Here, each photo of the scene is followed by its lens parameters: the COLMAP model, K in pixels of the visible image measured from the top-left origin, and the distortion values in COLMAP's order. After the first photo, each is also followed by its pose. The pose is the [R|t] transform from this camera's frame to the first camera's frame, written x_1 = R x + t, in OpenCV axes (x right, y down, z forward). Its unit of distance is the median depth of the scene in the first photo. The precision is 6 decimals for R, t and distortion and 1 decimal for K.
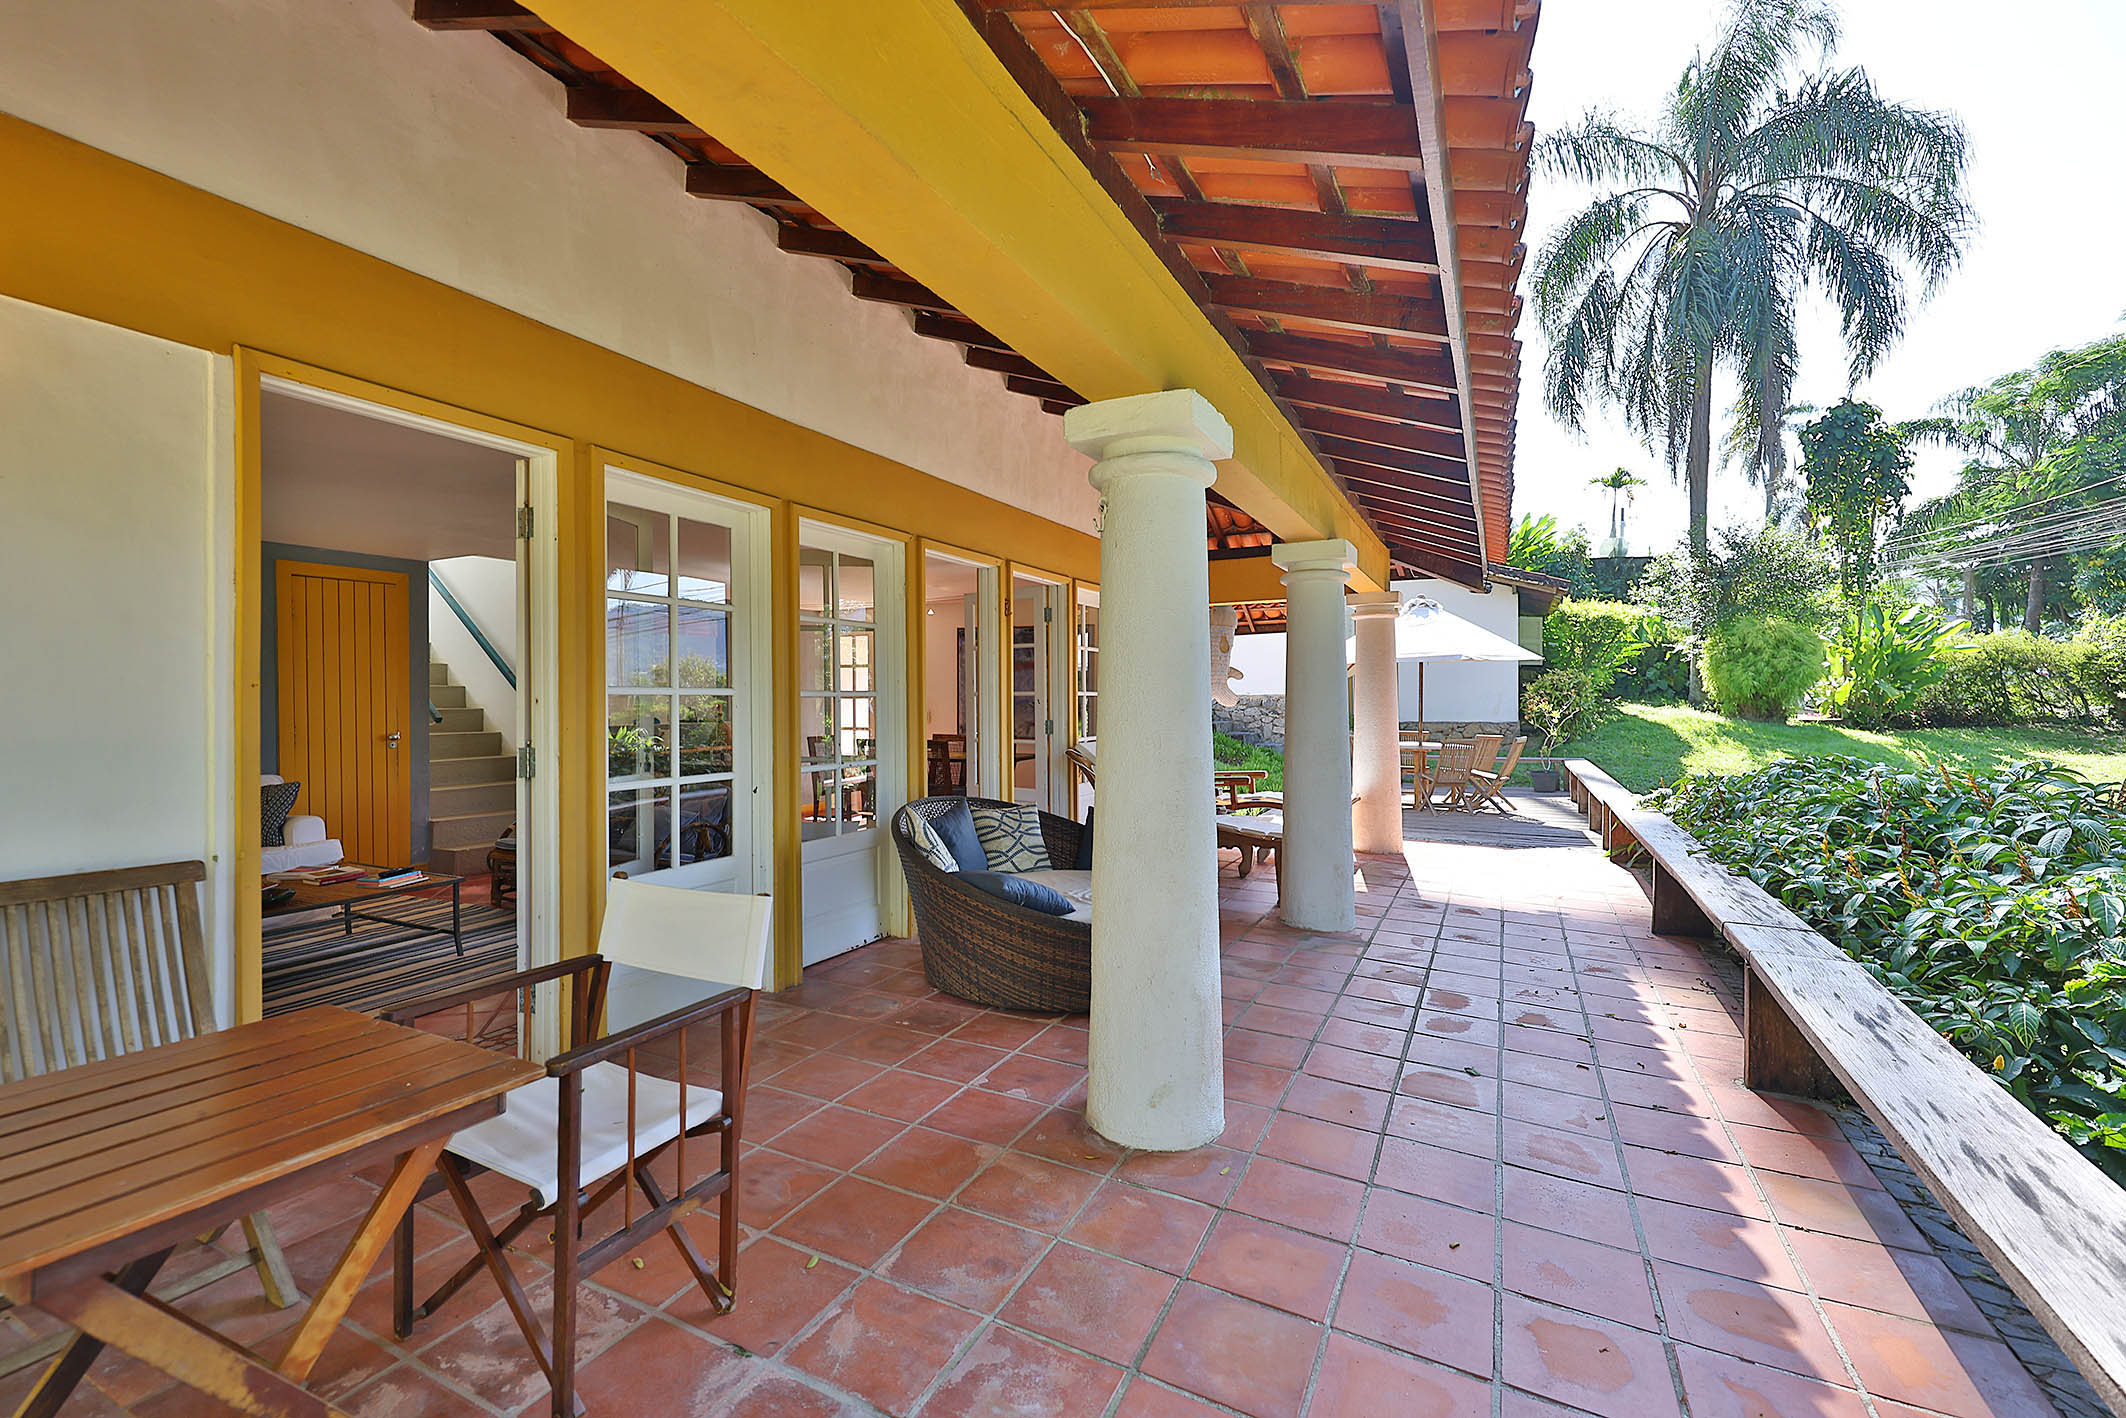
lens RADIAL K [[904.6, 0, 1051.7], [0, 904.6, 701.1], [0, 0, 1]] dist [0.001585, 0.000281]
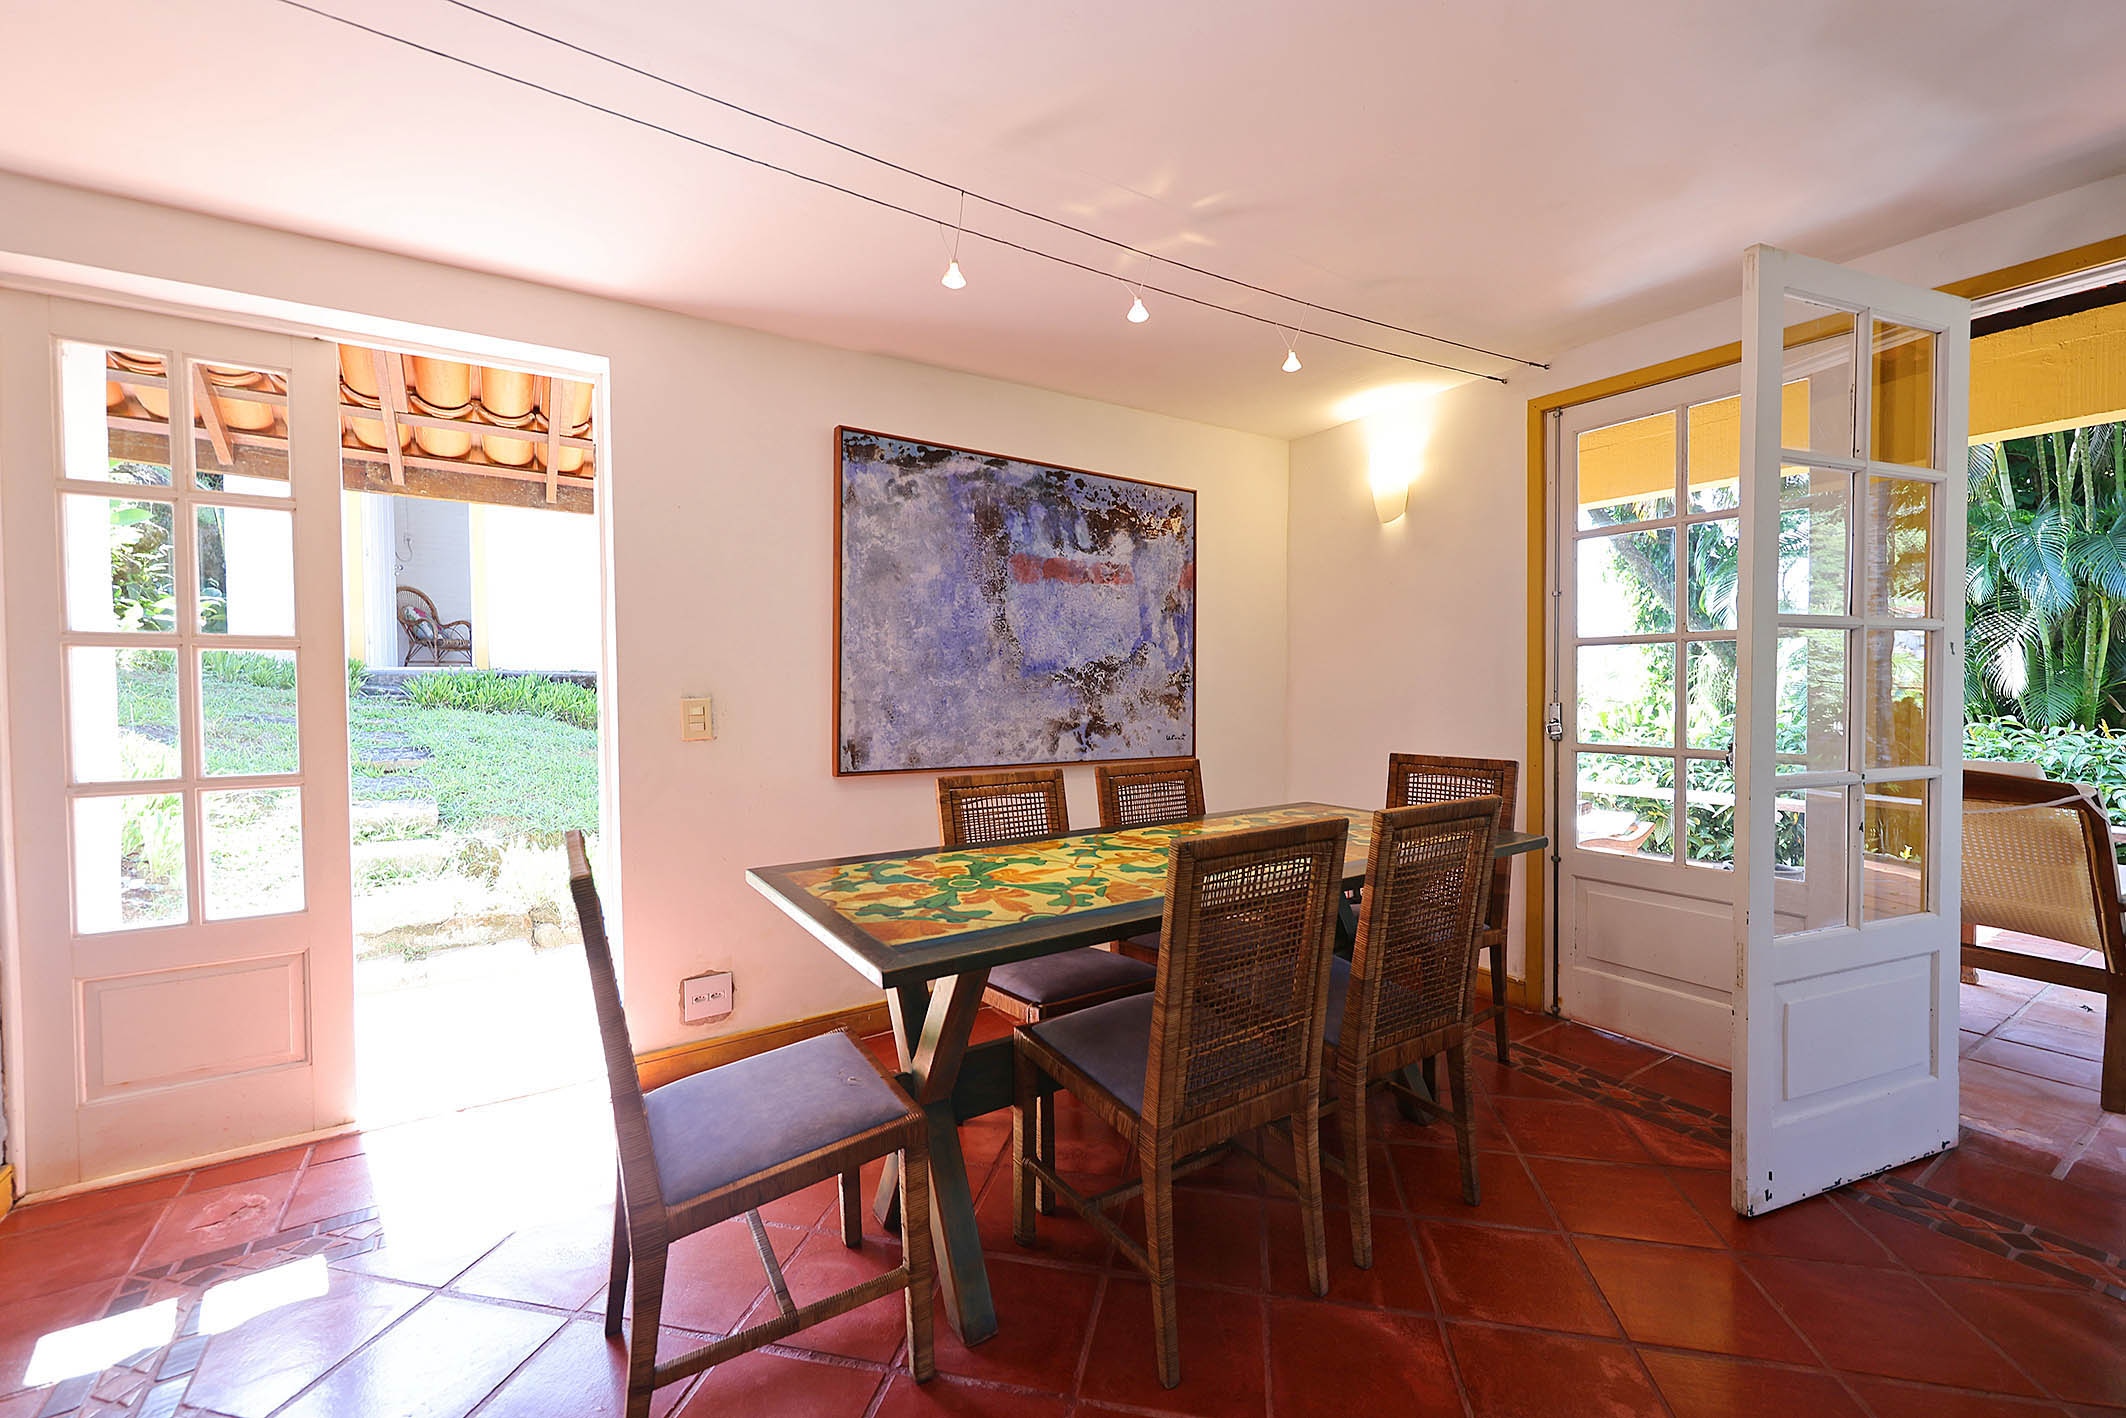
lens RADIAL K [[847.2, 0, 1050.6], [0, 847.2, 704.0], [0, 0, 1]] dist [0.000210, 0.000198]
pose [[0.508571, -0.016633, 0.860860, -0.182948], [0.006363, 0.999859, 0.015559, 0.005346], [-0.860997, -0.002436, 0.508605, 0.456943]]
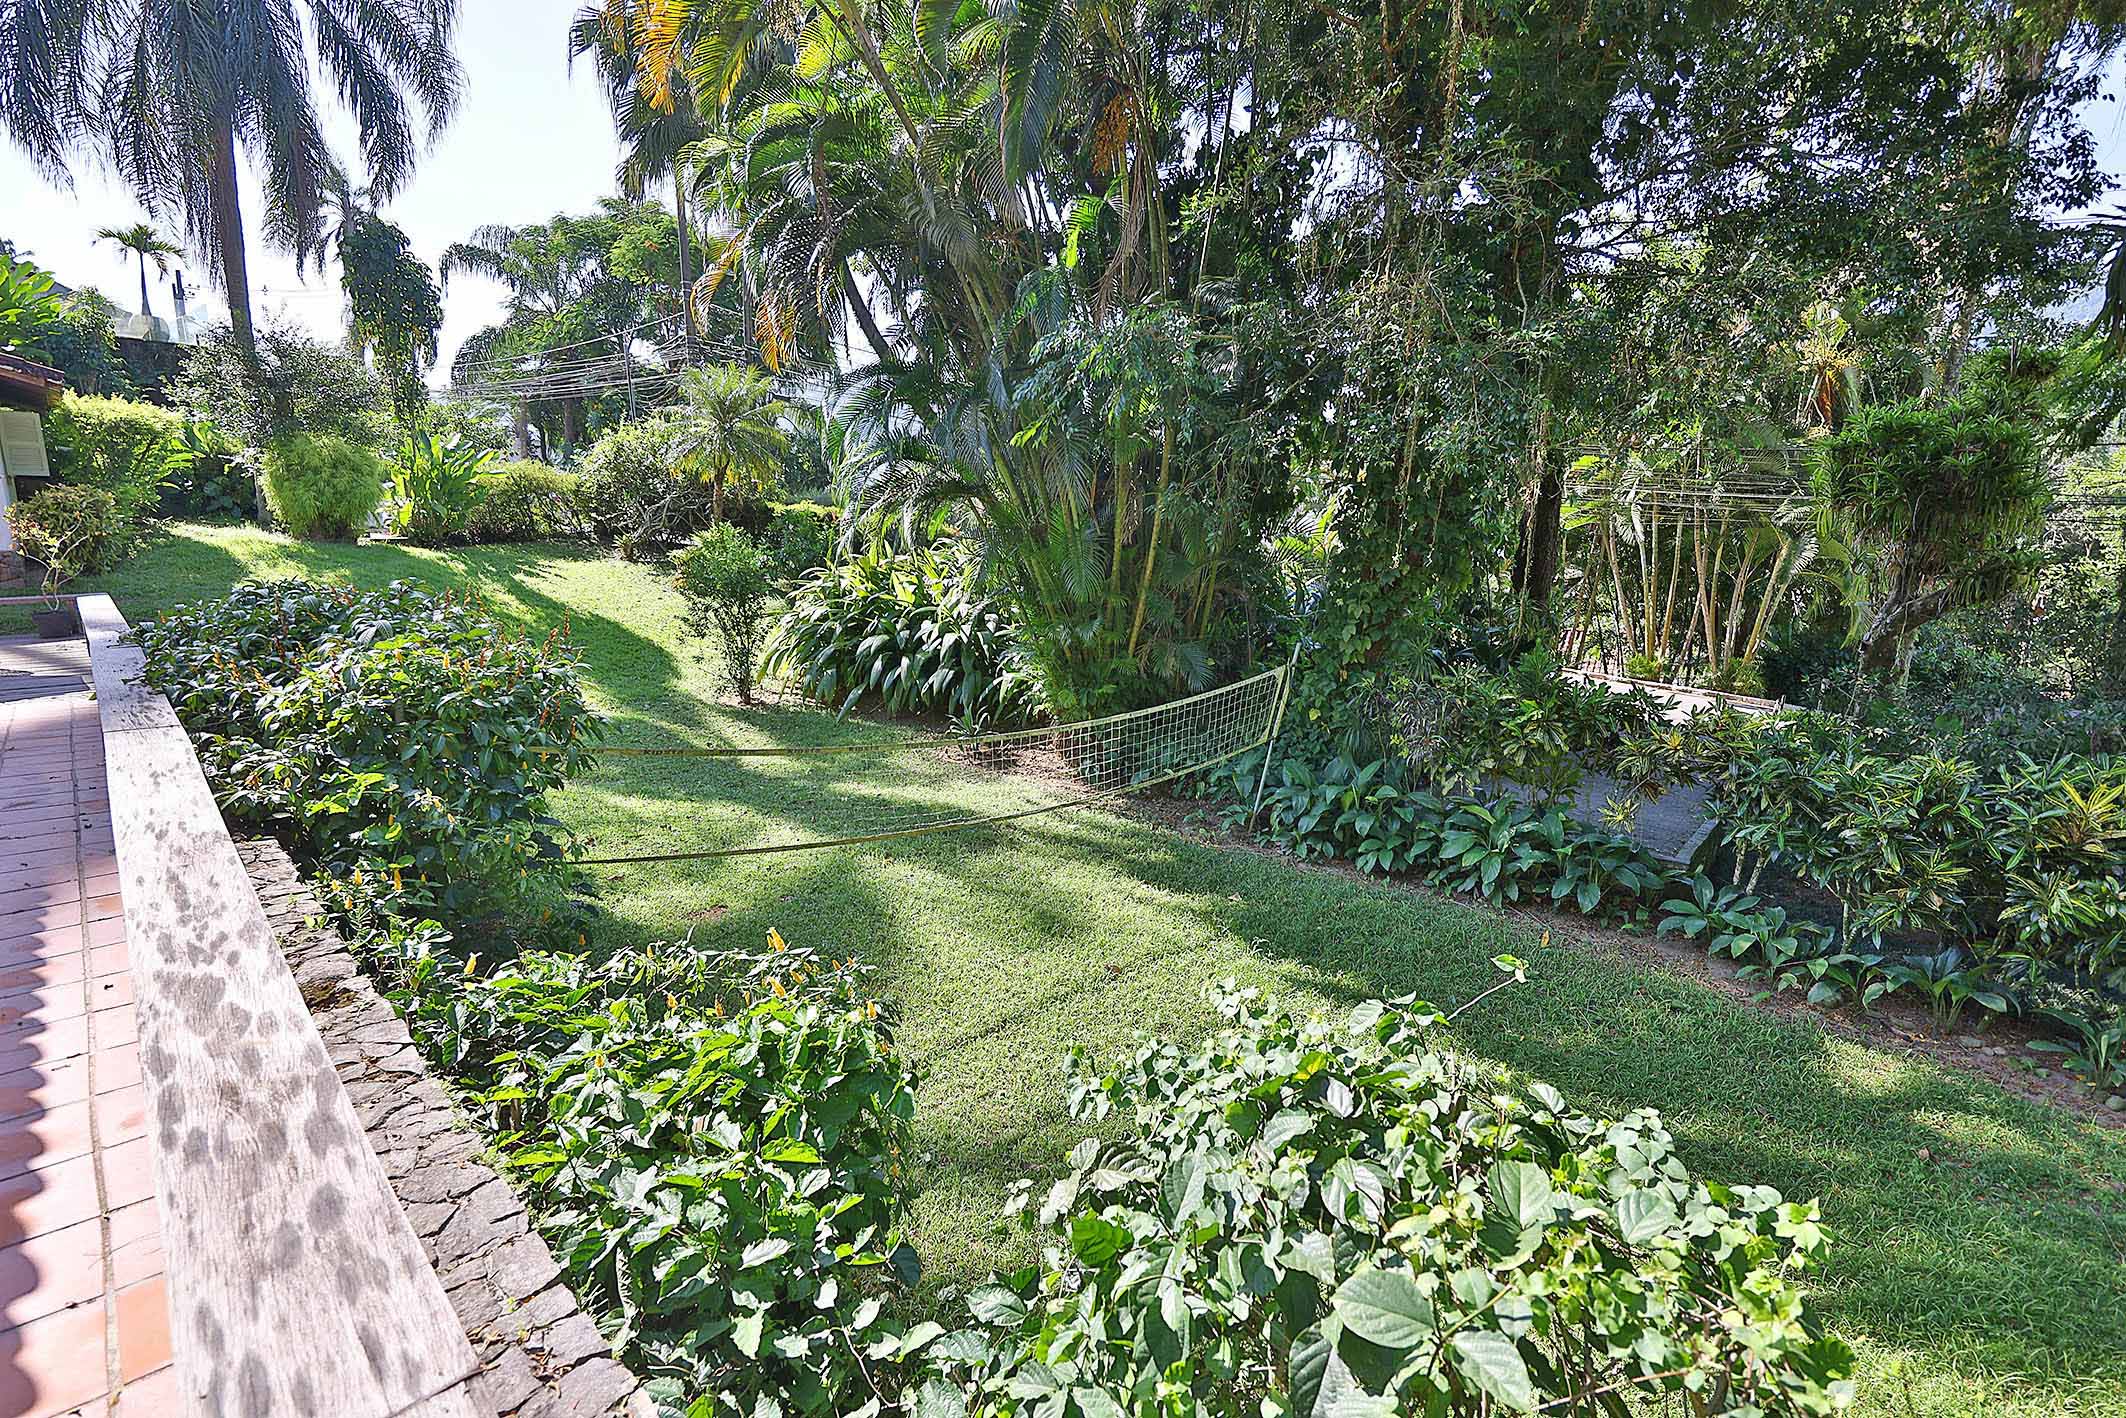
lens RADIAL K [[1025.0, 0, 1063.0], [0, 1025.0, 709.0], [0, 0, 1]] dist [0.002081, 0.000820]
pose [[0.339823, -0.175058, 0.924053, -0.020204], [-0.002918, 0.982323, 0.187170, -0.011331], [-0.940485, -0.066301, 0.333306, -0.150858]]
